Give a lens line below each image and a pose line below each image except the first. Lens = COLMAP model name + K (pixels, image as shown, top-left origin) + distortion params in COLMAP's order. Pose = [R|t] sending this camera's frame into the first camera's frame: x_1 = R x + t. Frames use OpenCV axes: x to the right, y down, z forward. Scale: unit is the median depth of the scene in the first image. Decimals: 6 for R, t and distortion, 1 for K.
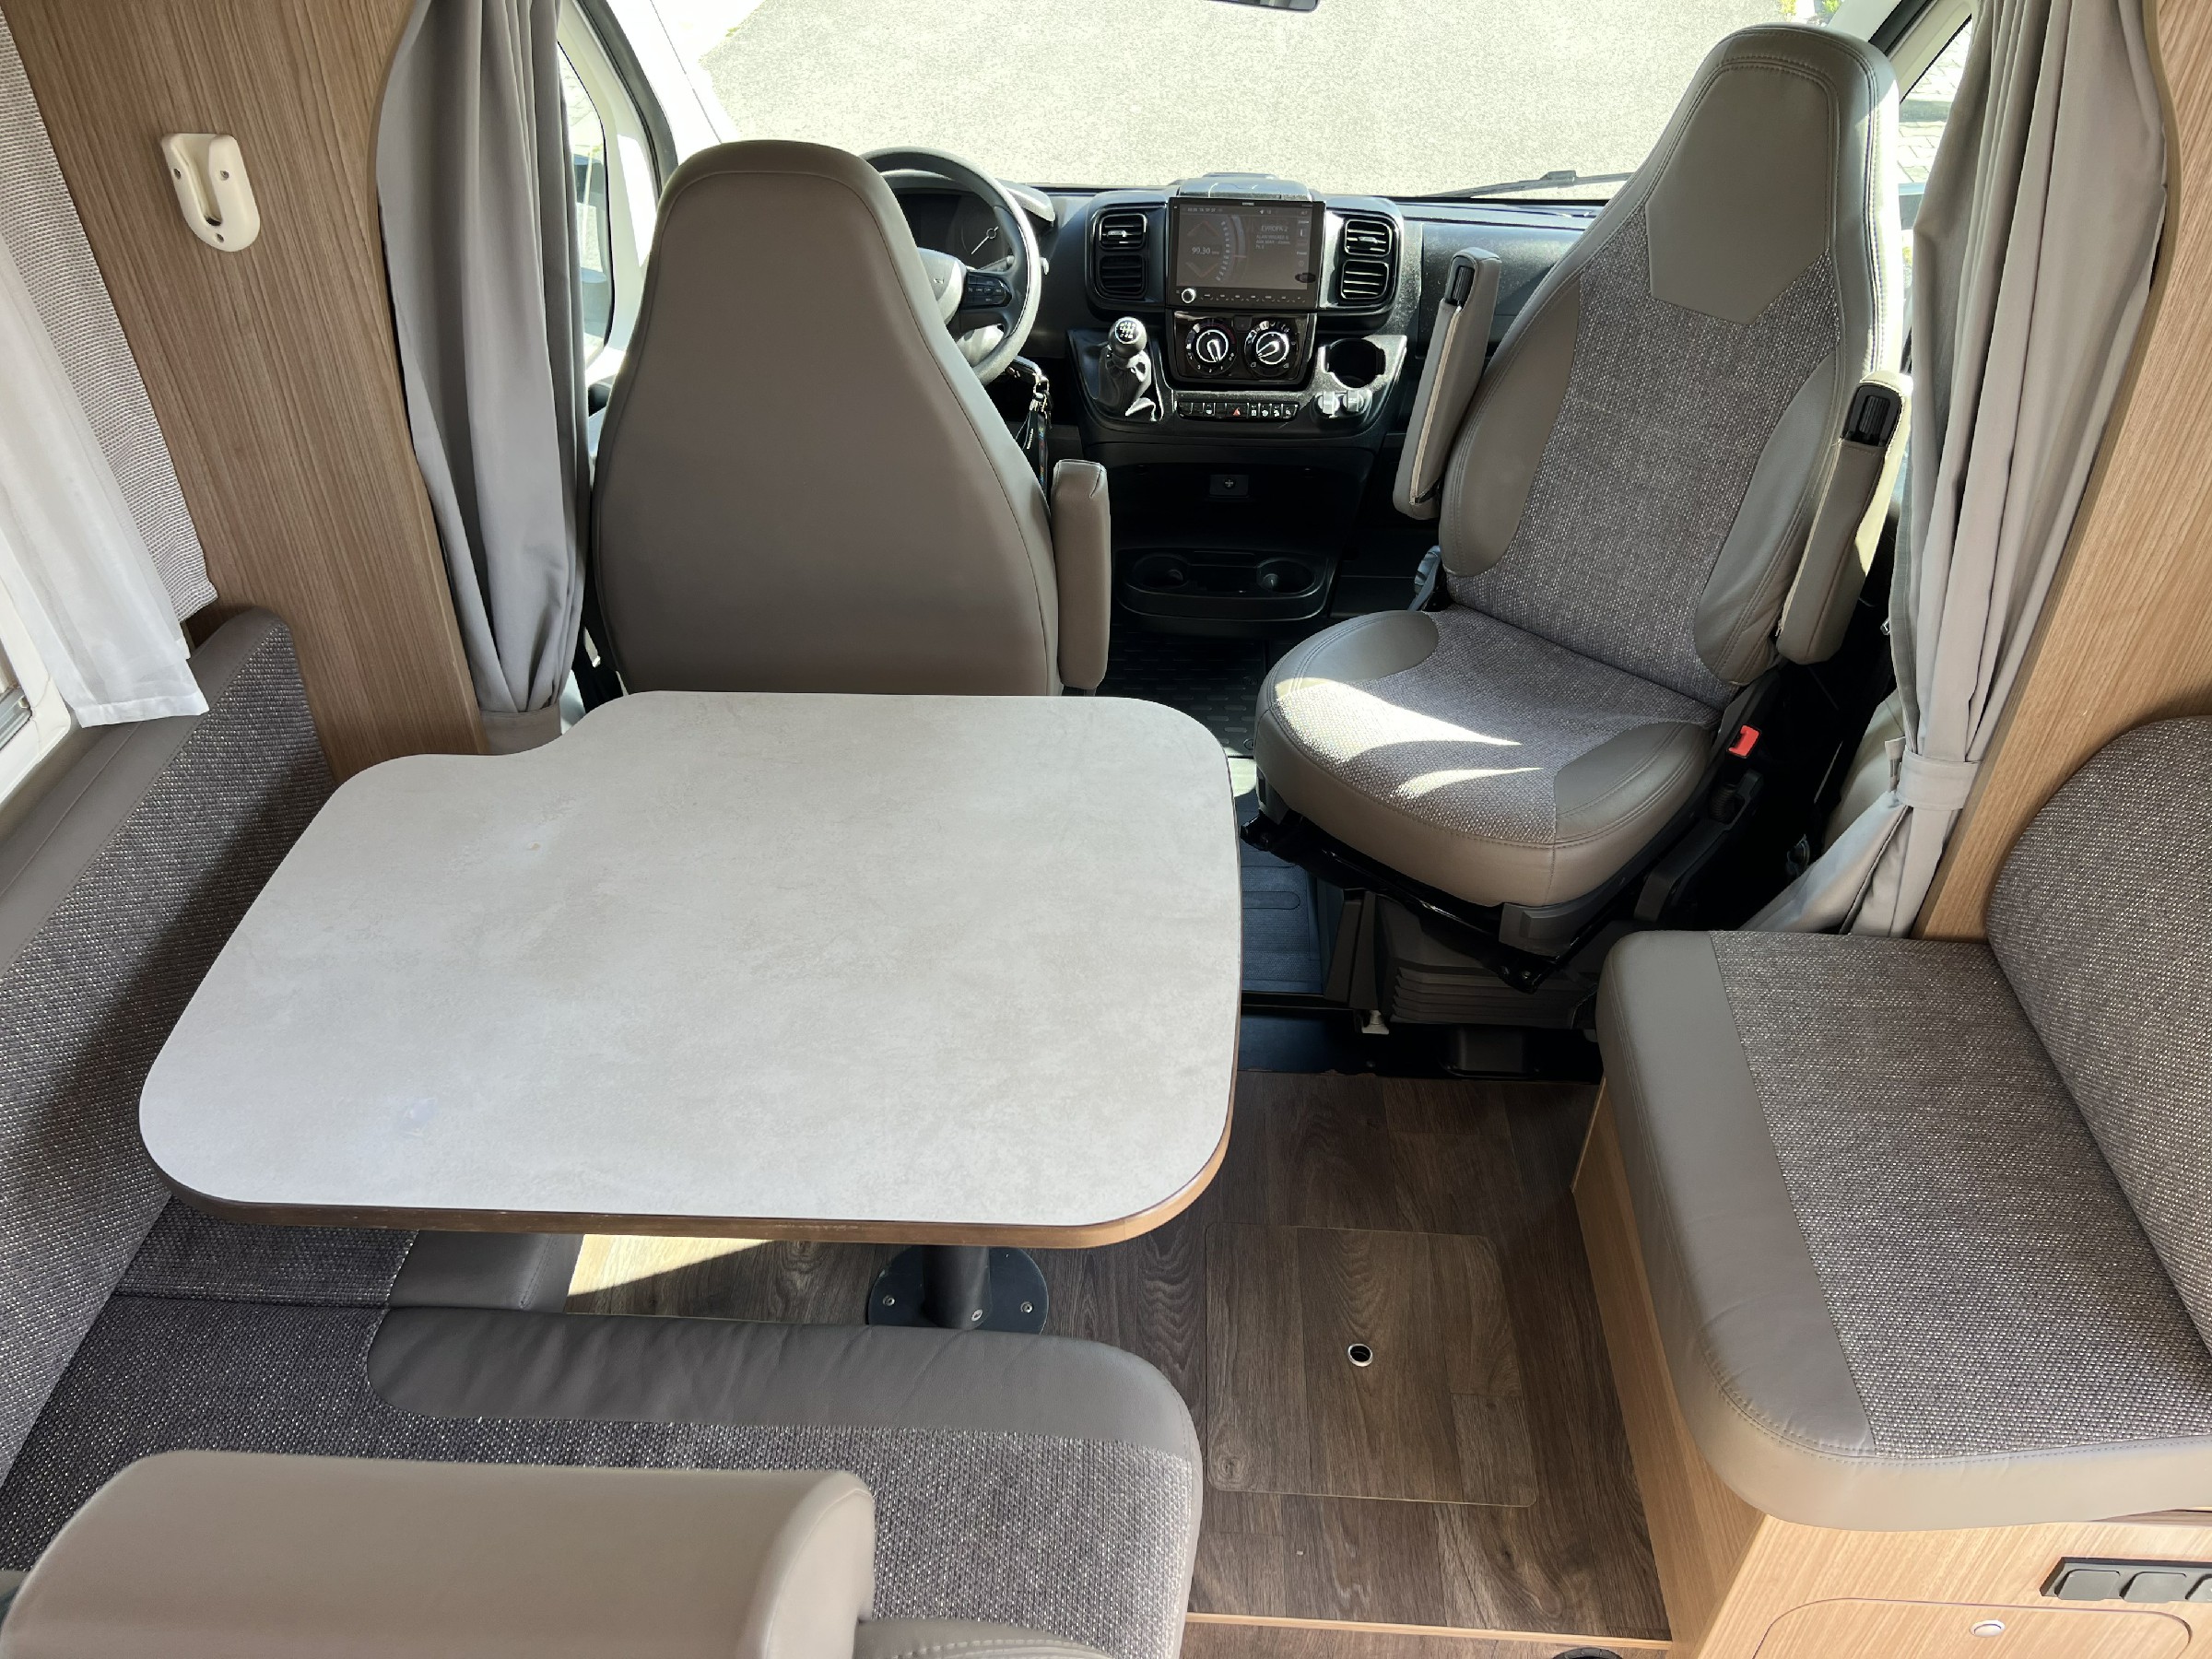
lens RADIAL K [[1674.0, 0, 1104.9], [0, 1674.0, 833.3], [0, 0, 1]] dist [0.051135, -0.053527]
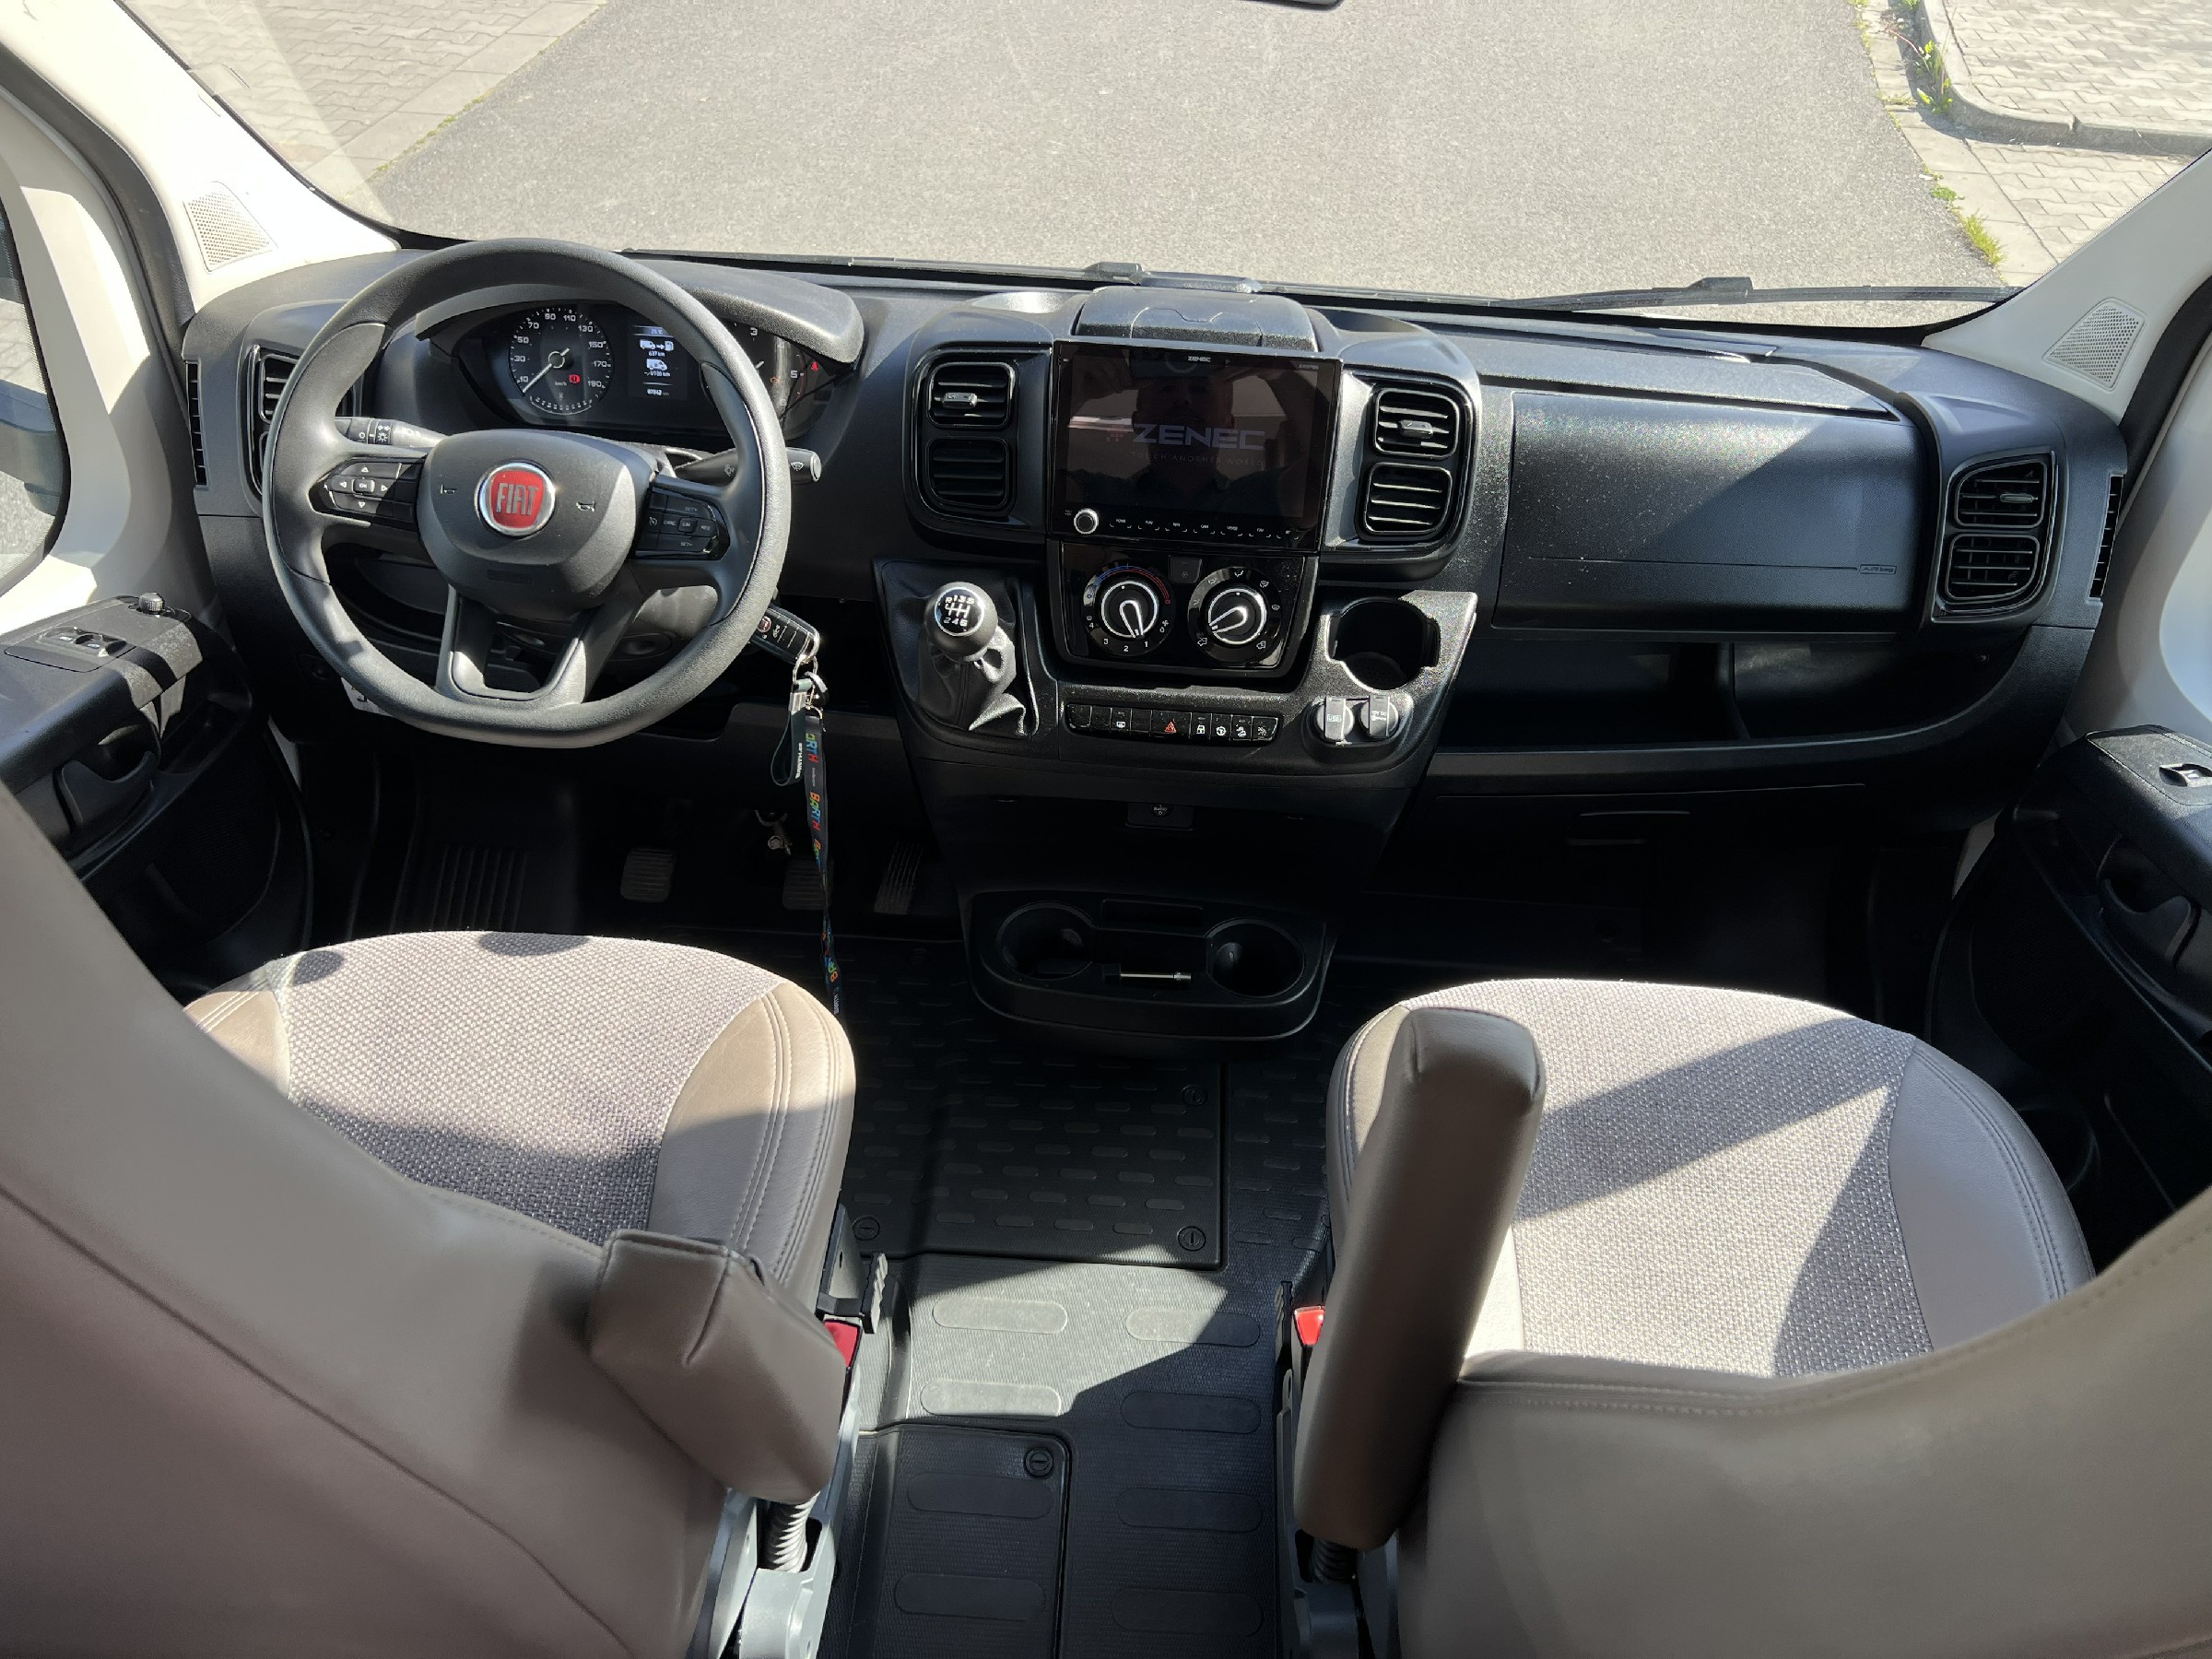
lens RADIAL K [[1674.0, 0, 1119.4], [0, 1674.0, 891.5], [0, 0, 1]] dist [0.051135, -0.053527]
pose [[0.999365, 0.026639, 0.023681, 0.050058], [-0.027700, 0.998571, 0.045698, -0.221834], [-0.022430, -0.046325, 0.998675, 0.444950]]
